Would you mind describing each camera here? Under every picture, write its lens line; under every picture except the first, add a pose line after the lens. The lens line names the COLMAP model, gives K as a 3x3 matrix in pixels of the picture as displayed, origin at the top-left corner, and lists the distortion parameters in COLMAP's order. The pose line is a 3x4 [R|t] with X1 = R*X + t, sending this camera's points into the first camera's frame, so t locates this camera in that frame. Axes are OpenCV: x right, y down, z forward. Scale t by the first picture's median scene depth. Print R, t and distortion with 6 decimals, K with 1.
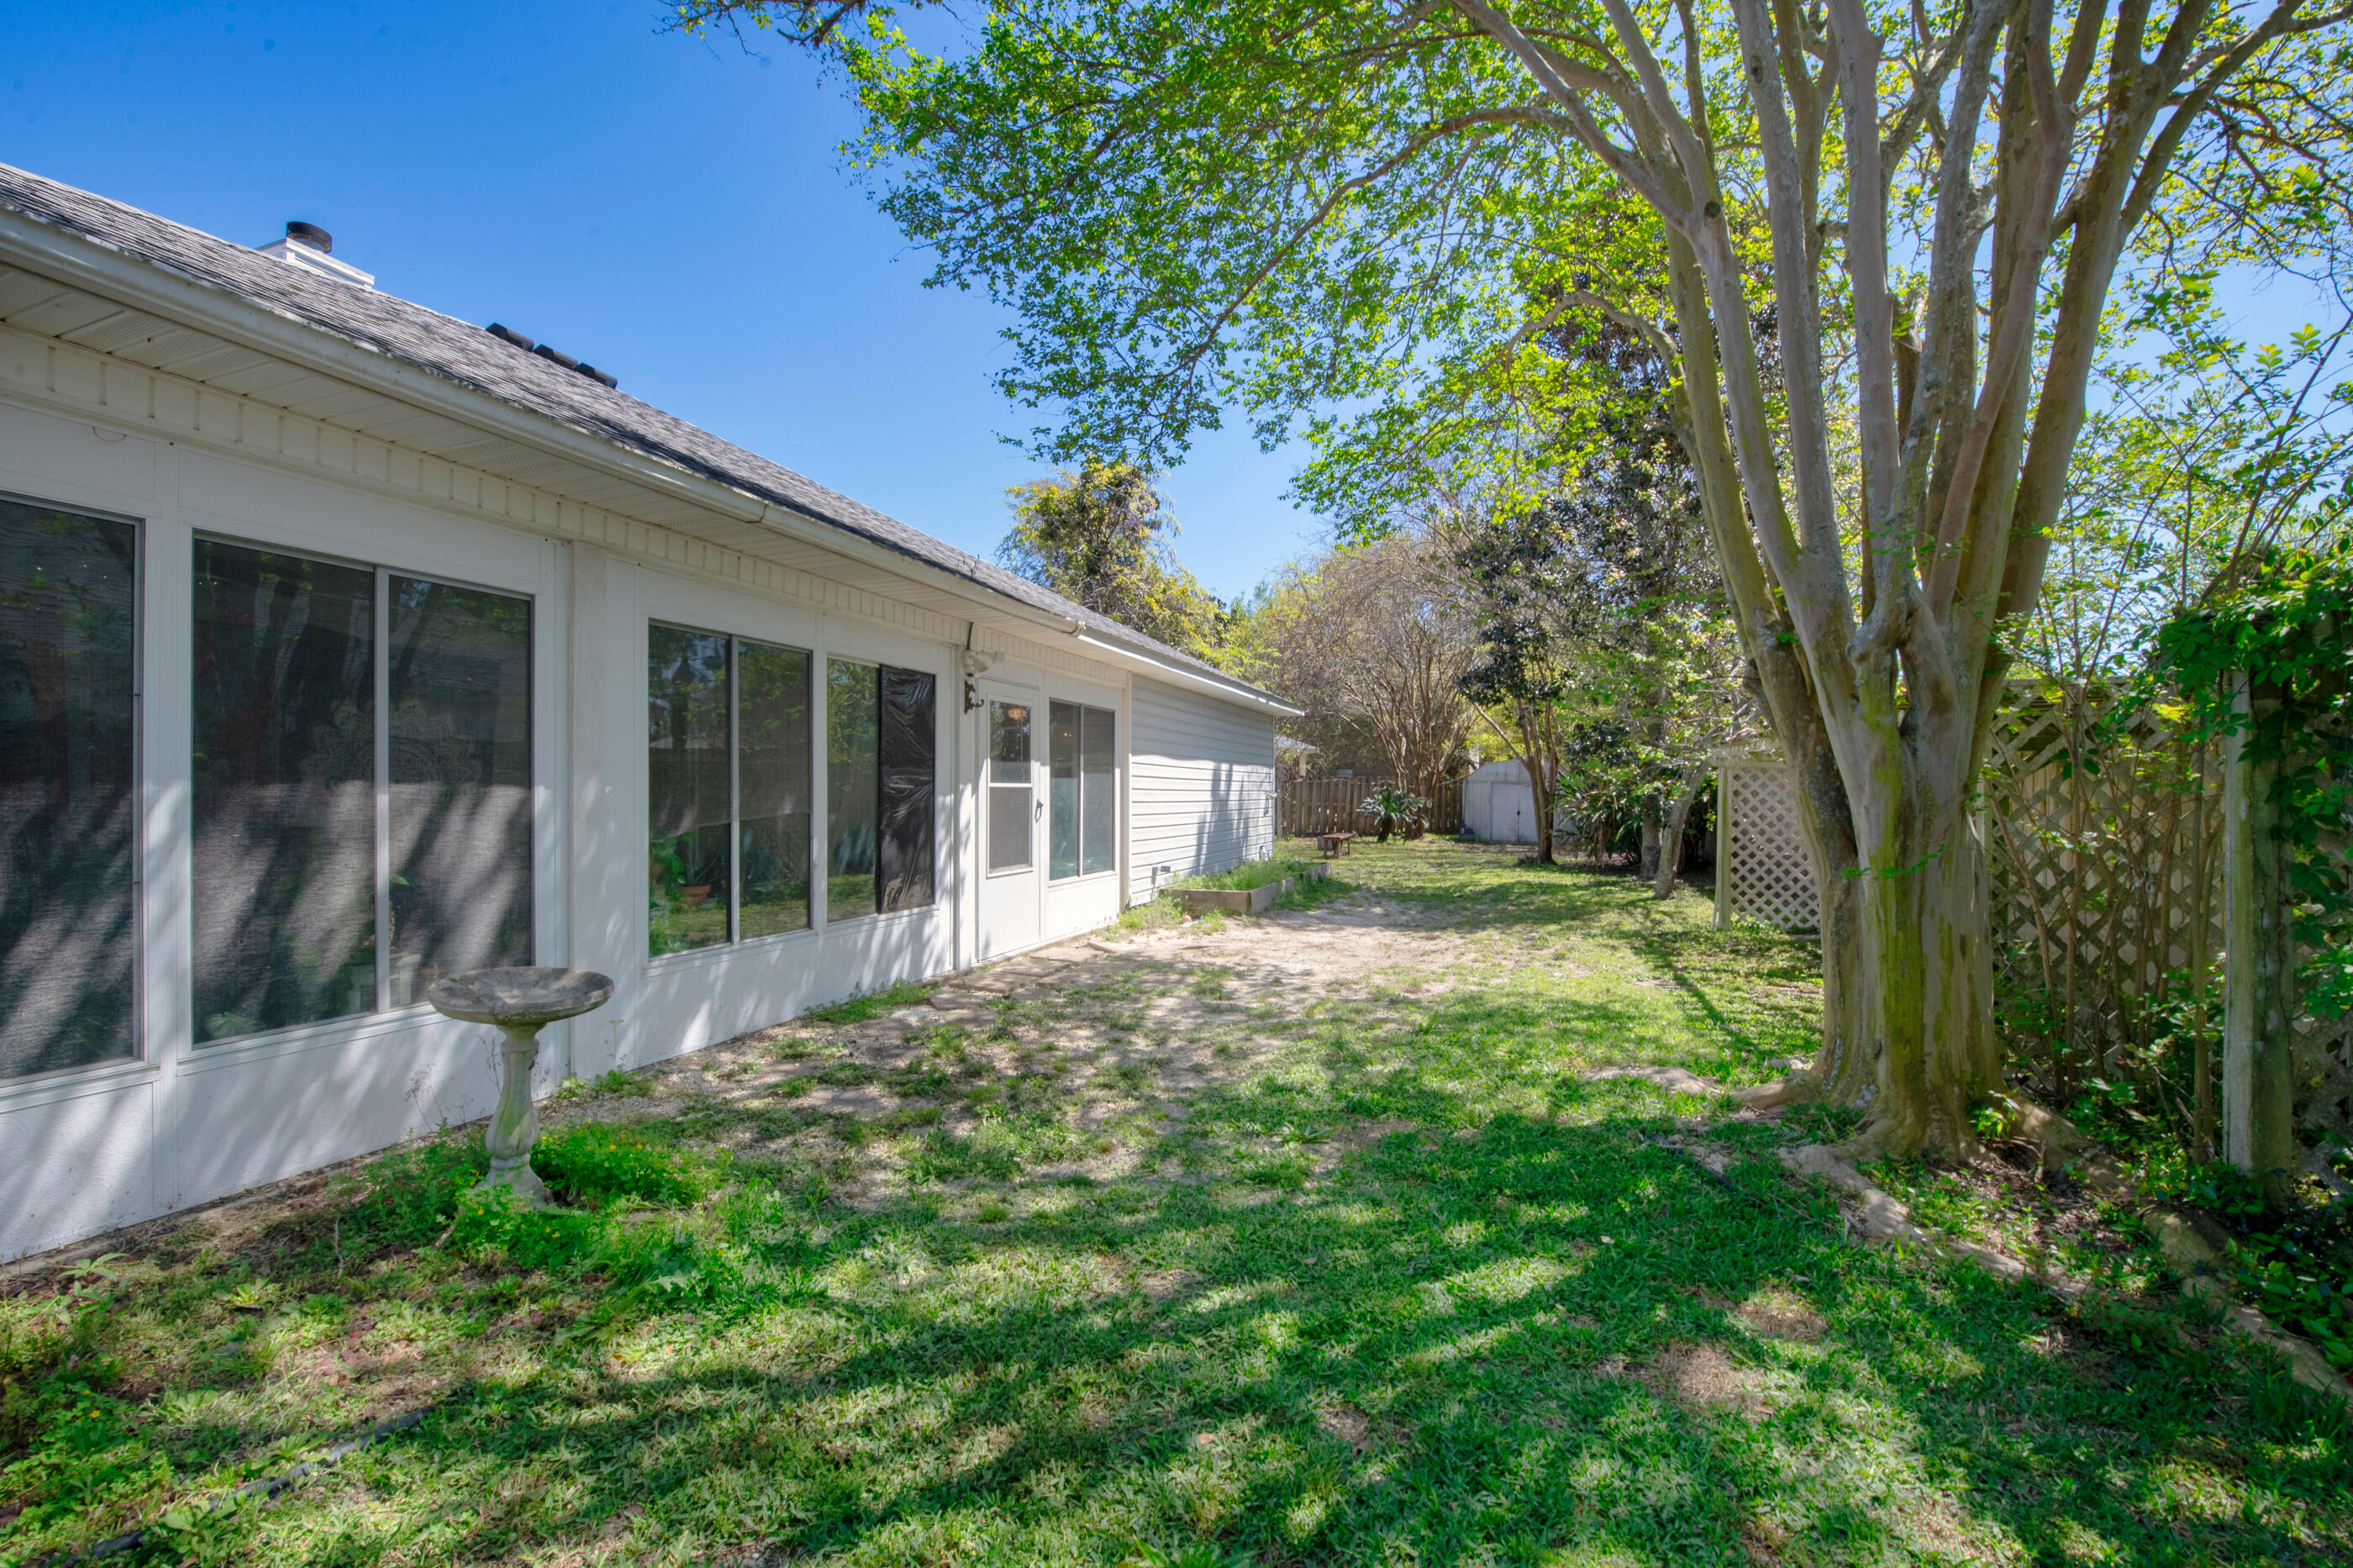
lens RADIAL K [[927.5, 0, 1181.0], [0, 927.5, 793.1], [0, 0, 1]] dist [0.000550, -0.005553]
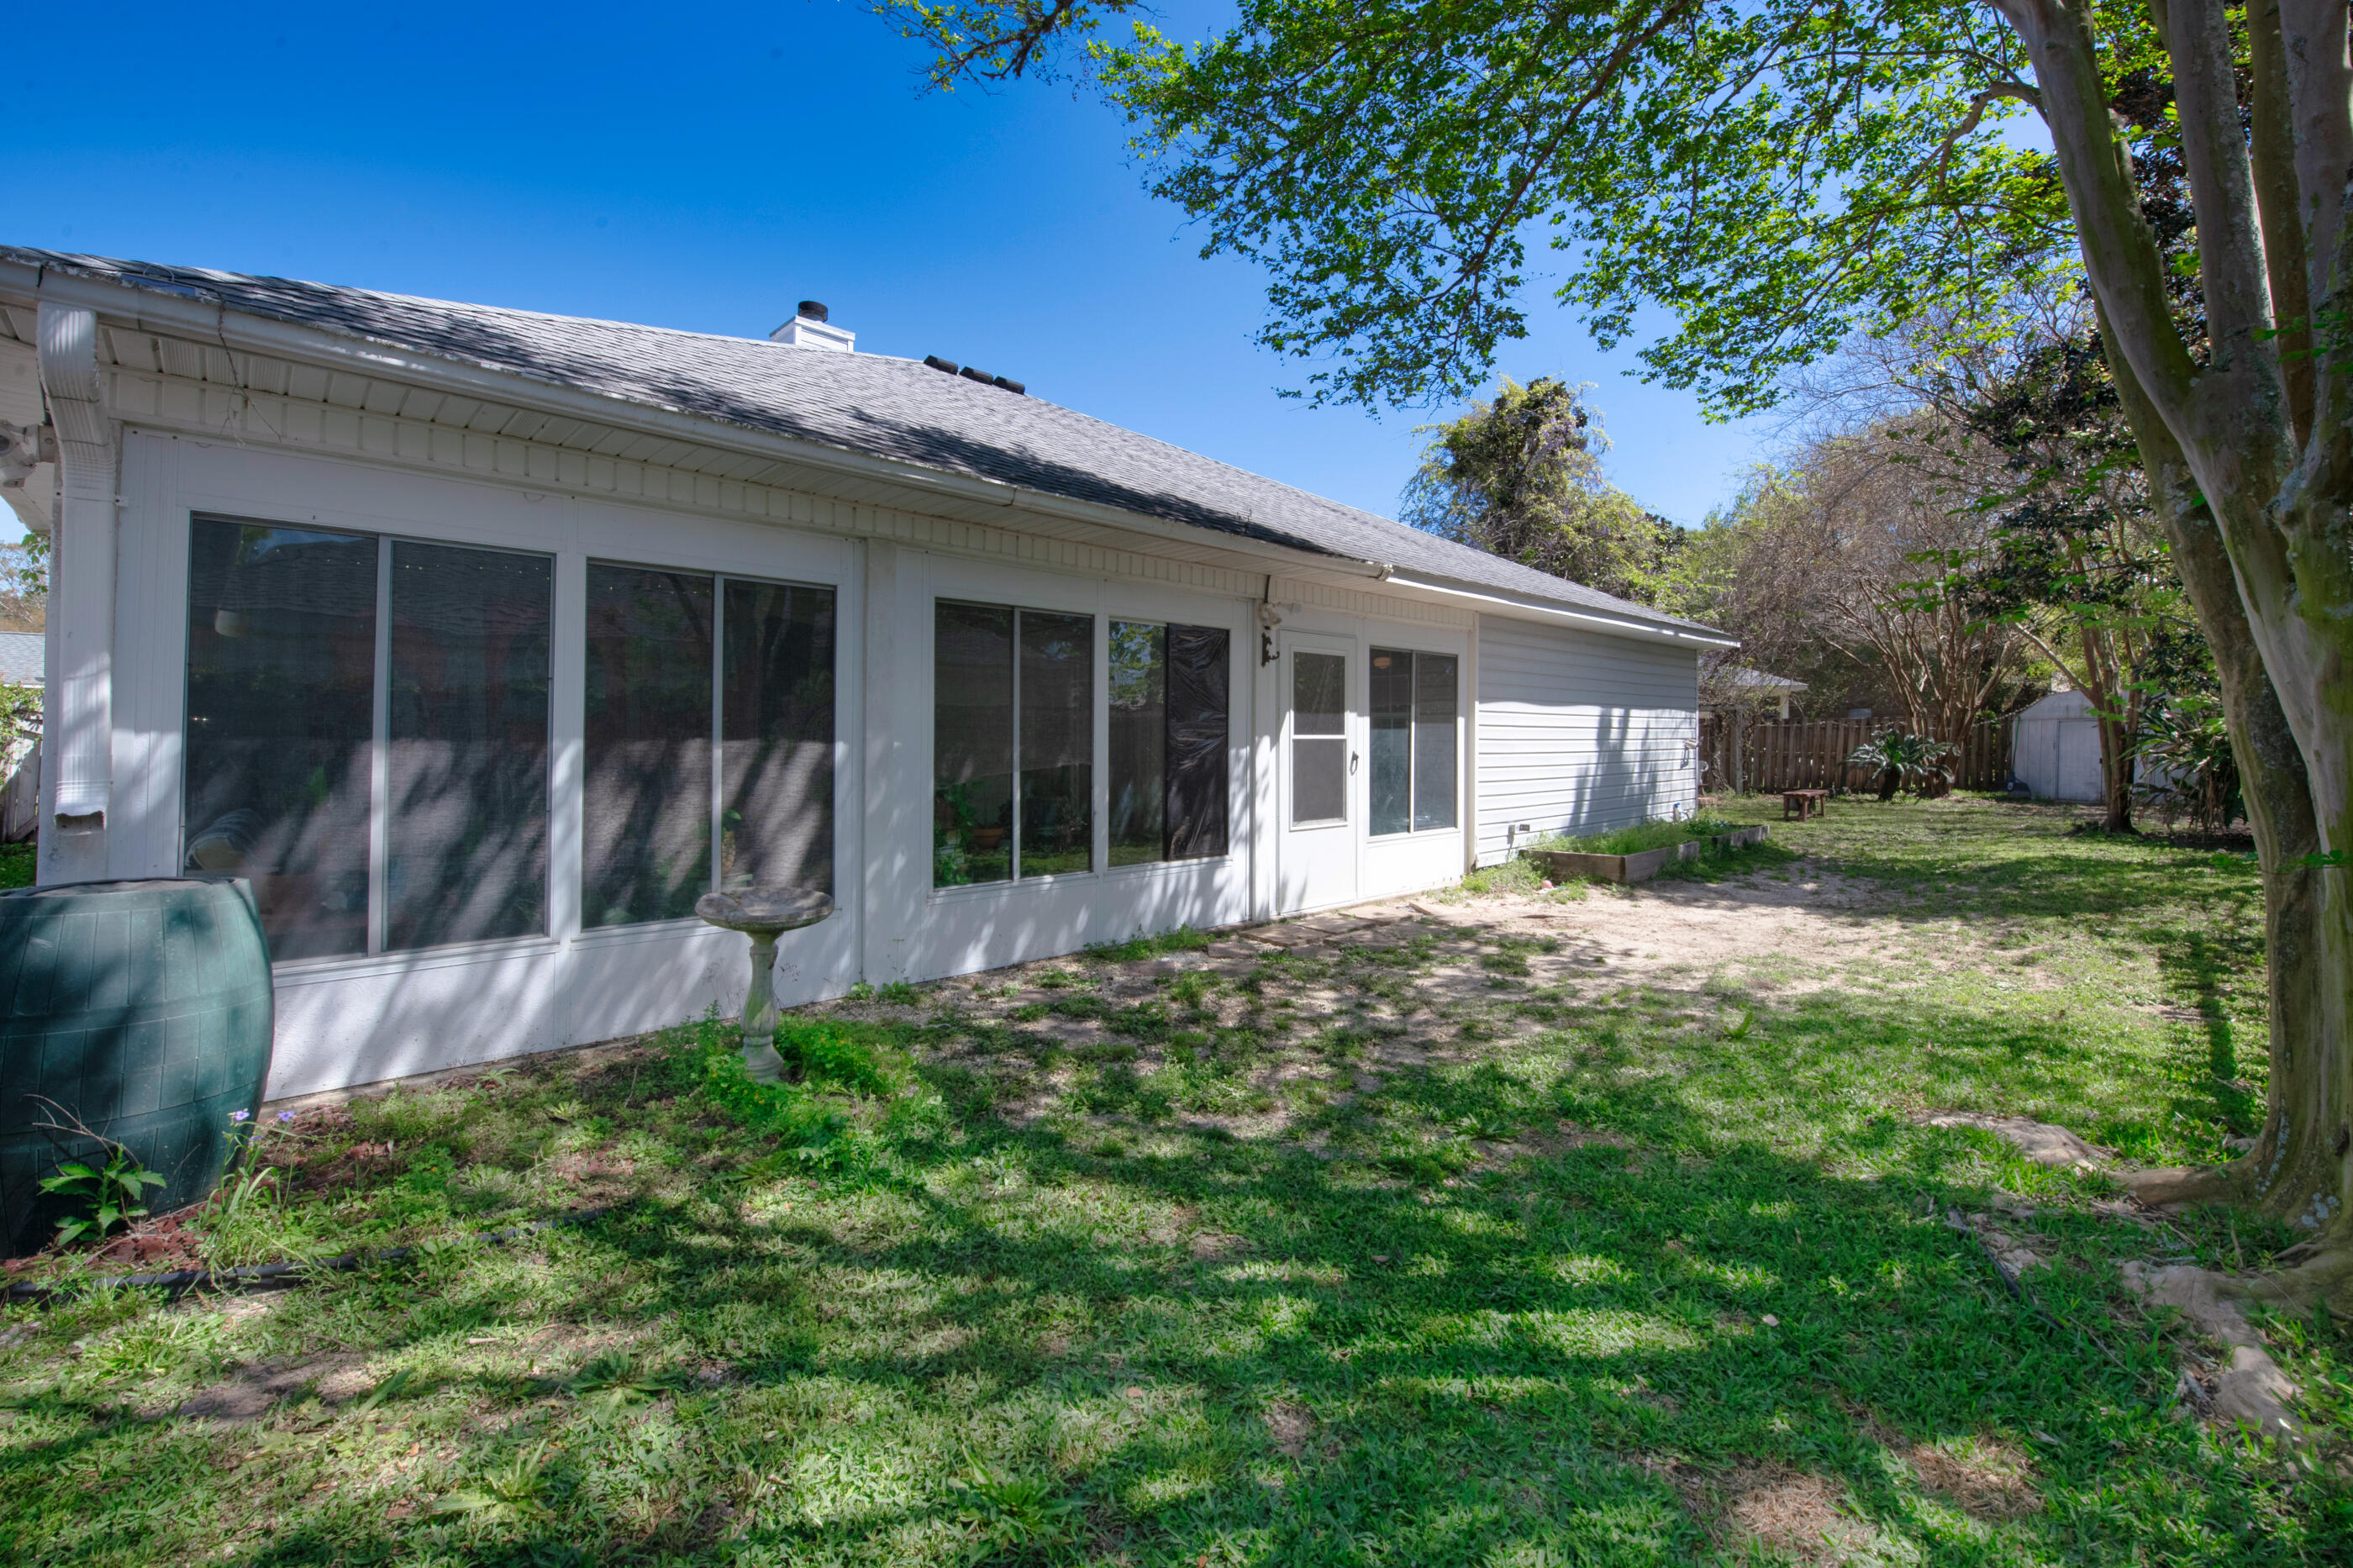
lens RADIAL K [[963.5, 0, 1178.3], [0, 963.5, 727.7], [0, 0, 1]] dist [0.012454, -0.000149]
pose [[0.905336, -0.011491, -0.424540, 0.287764], [0.004705, 0.999844, -0.017029, -0.002297], [0.424670, 0.013419, 0.905249, 0.034605]]
